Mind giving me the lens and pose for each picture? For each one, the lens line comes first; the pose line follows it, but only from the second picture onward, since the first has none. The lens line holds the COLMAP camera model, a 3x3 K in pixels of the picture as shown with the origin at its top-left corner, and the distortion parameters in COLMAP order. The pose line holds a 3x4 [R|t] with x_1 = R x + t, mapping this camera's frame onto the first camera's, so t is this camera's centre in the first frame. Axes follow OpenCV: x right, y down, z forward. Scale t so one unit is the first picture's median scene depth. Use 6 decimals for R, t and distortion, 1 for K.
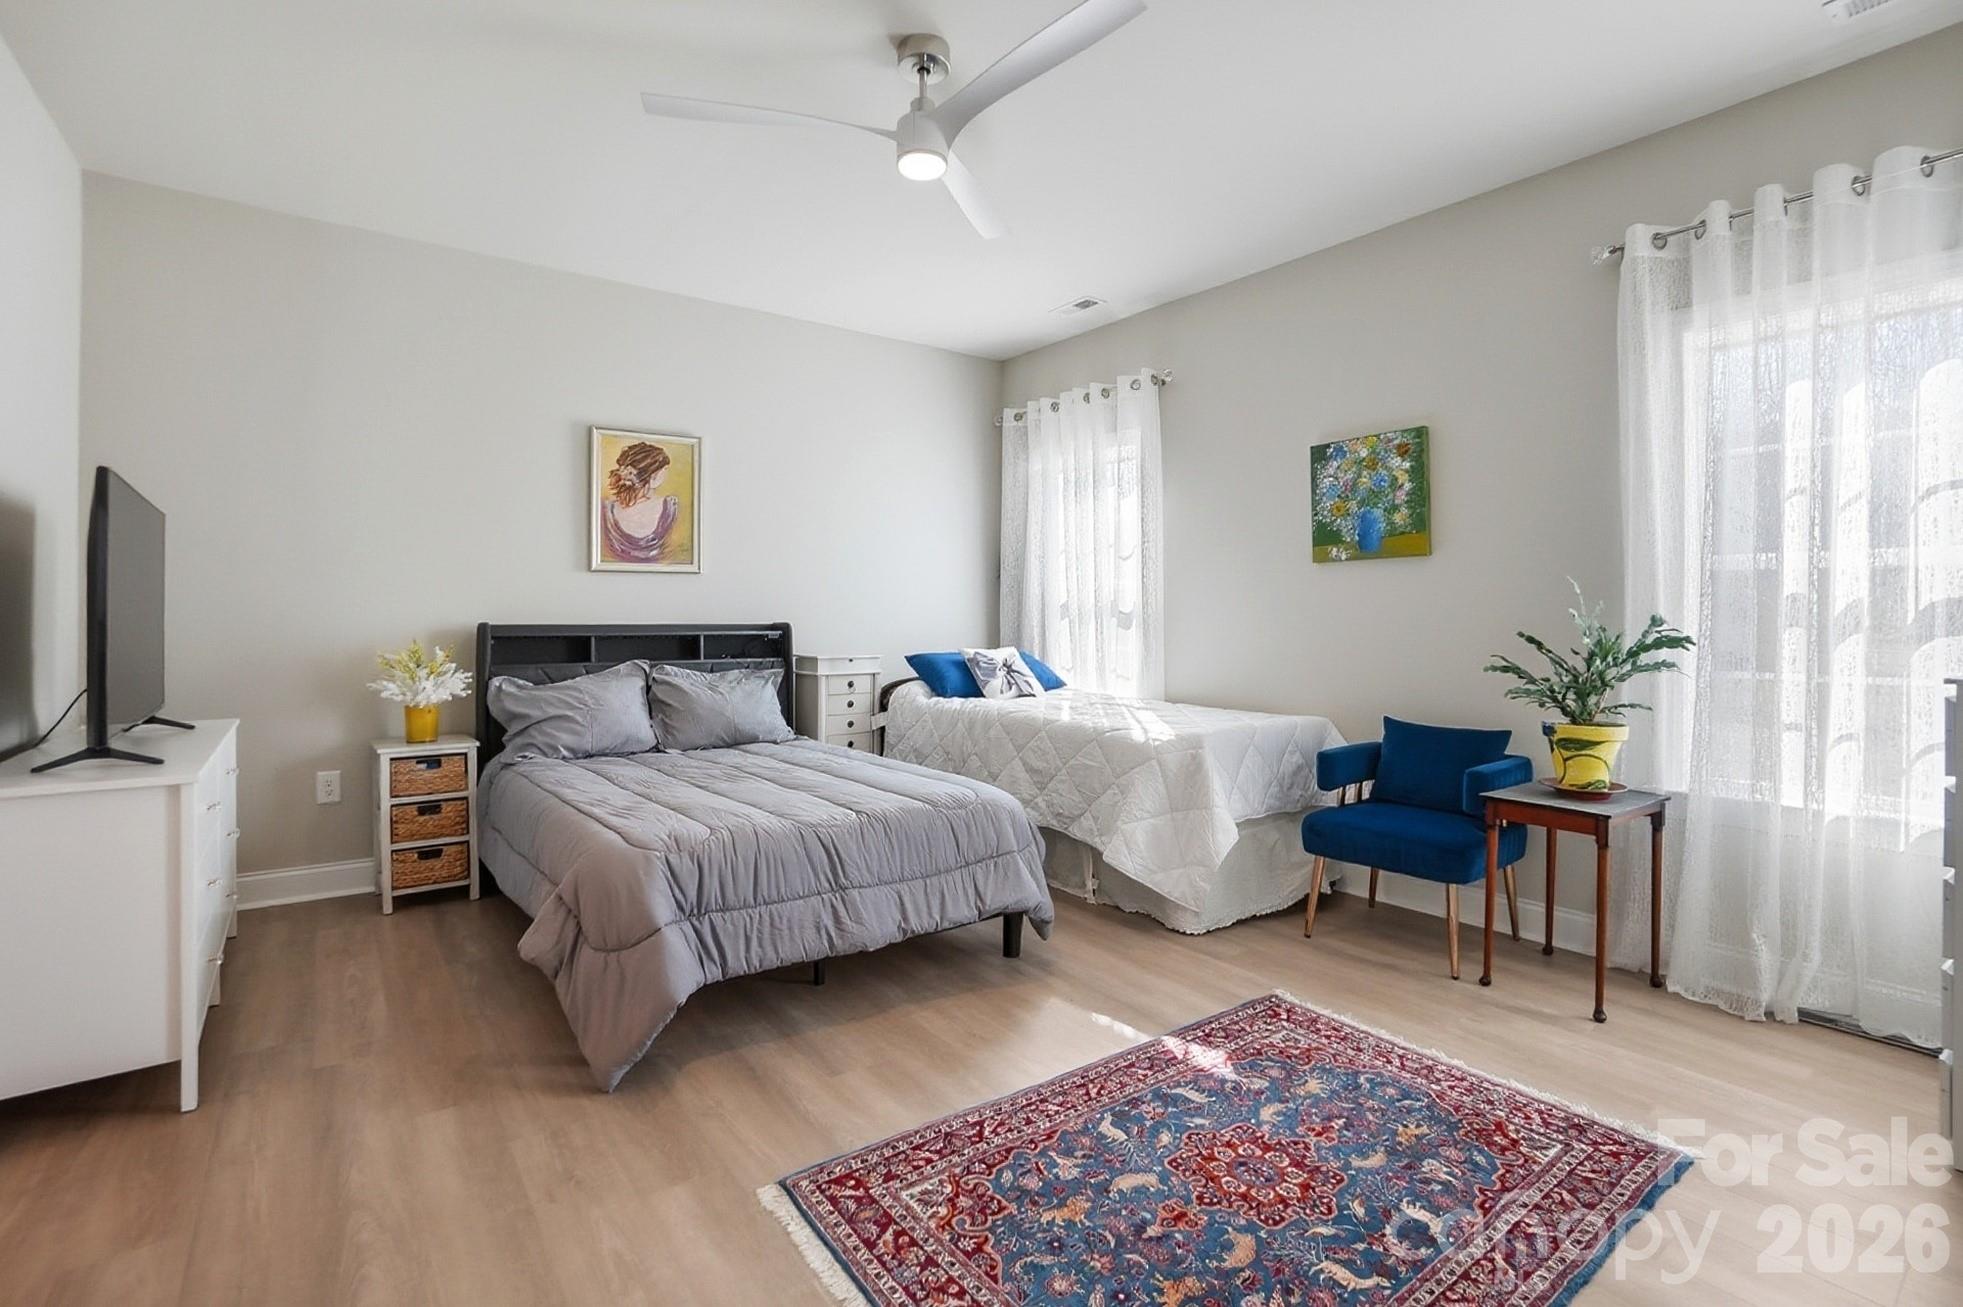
lens RADIAL K [[906.8, 0, 976.1], [0, 906.8, 610.0], [0, 0, 1]] dist [-0.031317, 0.000243]
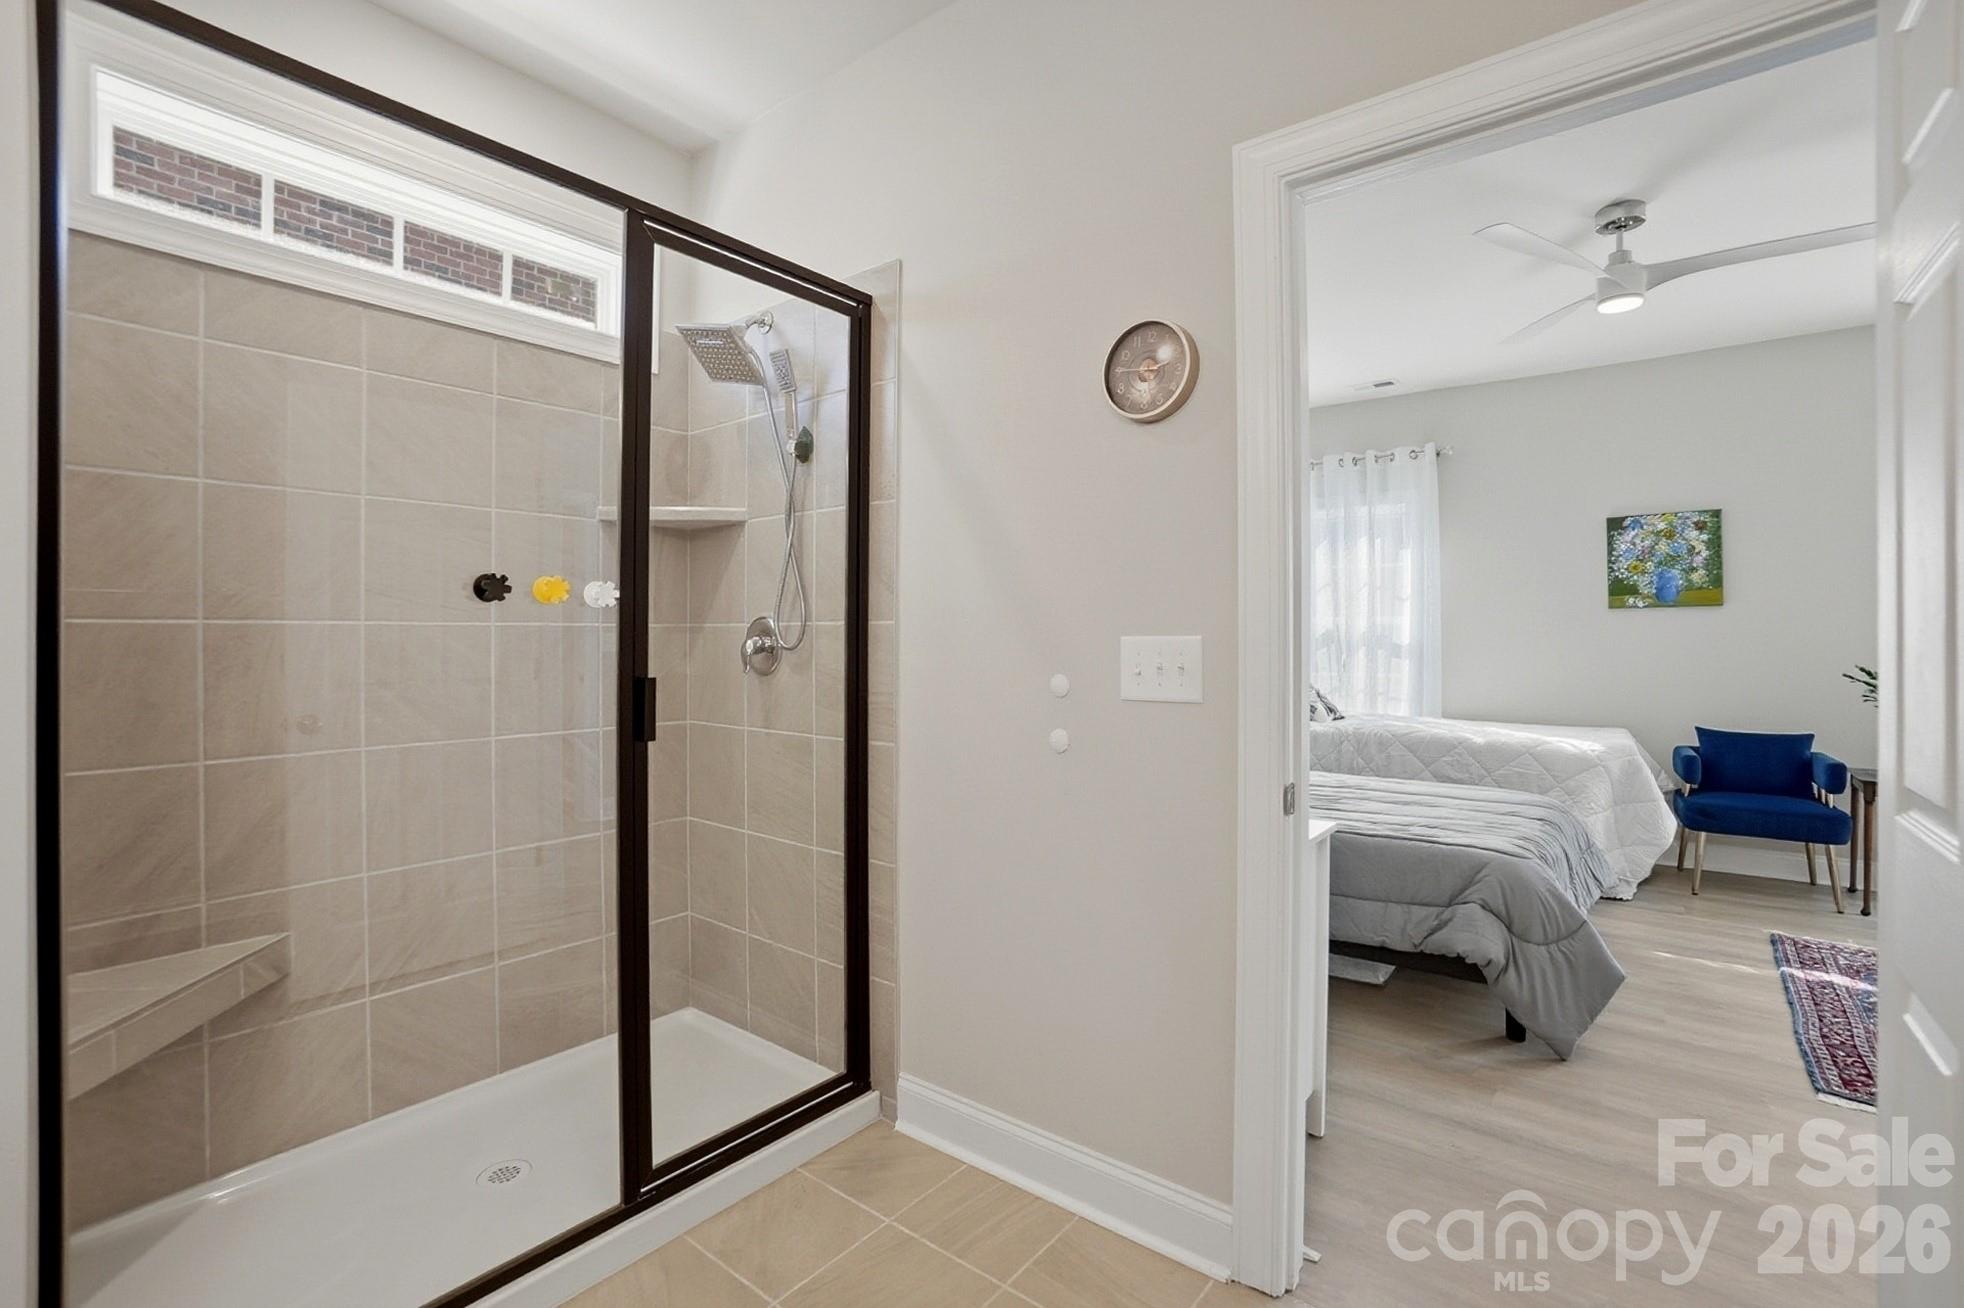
lens RADIAL K [[868.8, 0, 974.3], [0, 868.8, 633.1], [0, 0, 1]] dist [-0.034347, 0.000218]
pose [[0.969757, -0.001045, 0.244070, -0.846146], [0.000013, 0.999991, 0.004228, -0.024719], [-0.244072, -0.004097, 0.969748, 0.050414]]
